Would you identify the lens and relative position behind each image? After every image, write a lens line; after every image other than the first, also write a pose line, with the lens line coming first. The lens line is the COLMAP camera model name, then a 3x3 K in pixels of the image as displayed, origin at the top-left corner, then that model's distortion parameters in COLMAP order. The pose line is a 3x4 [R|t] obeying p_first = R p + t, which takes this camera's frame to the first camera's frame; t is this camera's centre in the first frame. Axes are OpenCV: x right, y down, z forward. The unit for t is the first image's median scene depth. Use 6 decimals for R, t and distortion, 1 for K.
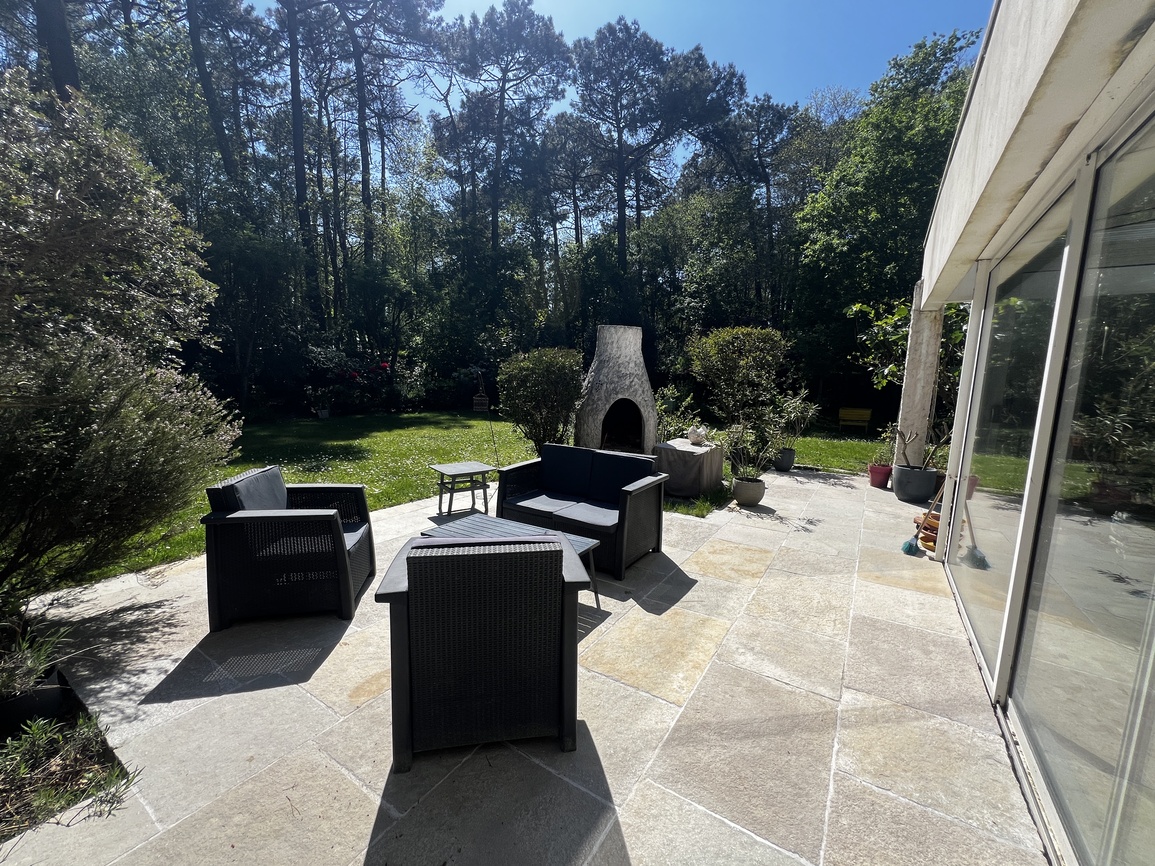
lens RADIAL K [[465.5, 0, 579.2], [0, 465.5, 439.0], [0, 0, 1]] dist [-0.003226, -0.000326]
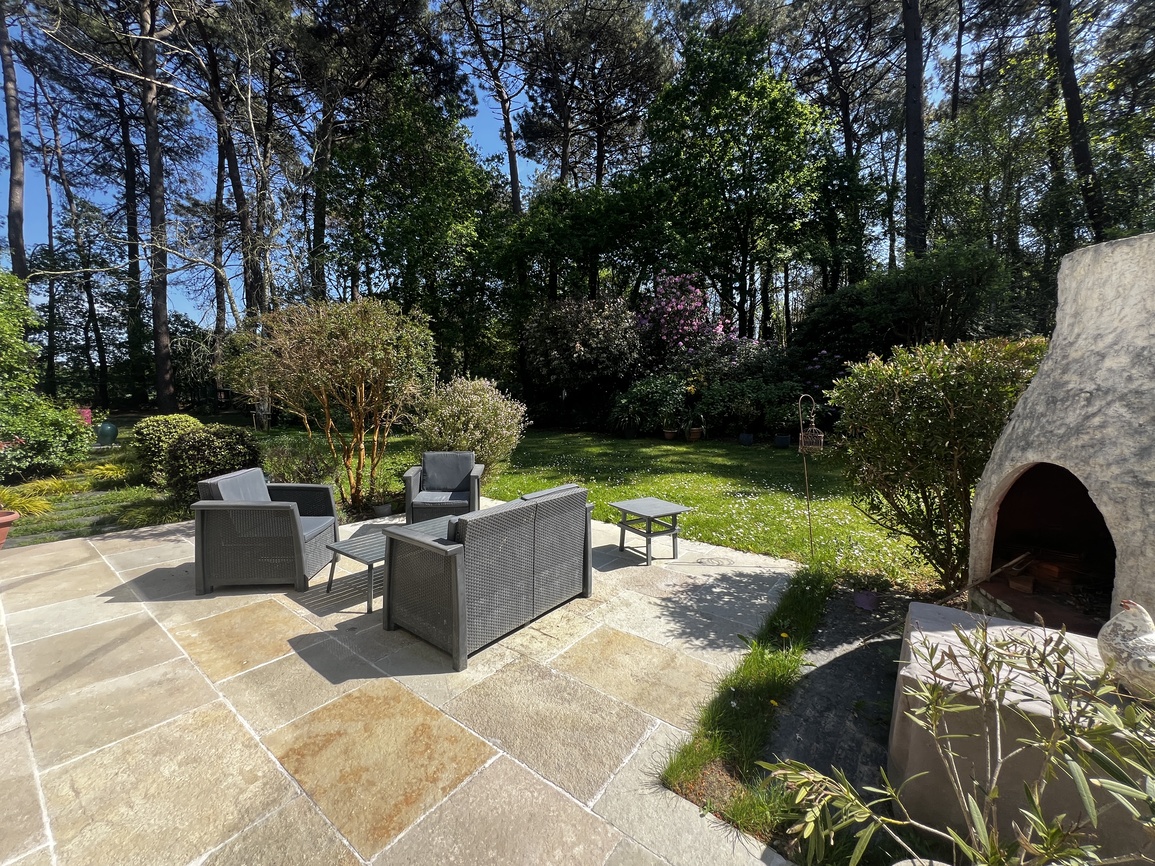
lens RADIAL K [[465.5, 0, 579.1], [0, 465.5, 429.6], [0, 0, 1]] dist [-0.003226, -0.000326]
pose [[-0.075446, 0.042159, -0.996258, 0.936565], [-0.143888, 0.988189, 0.052714, -0.165468], [0.986714, 0.147326, -0.068489, 1.405592]]
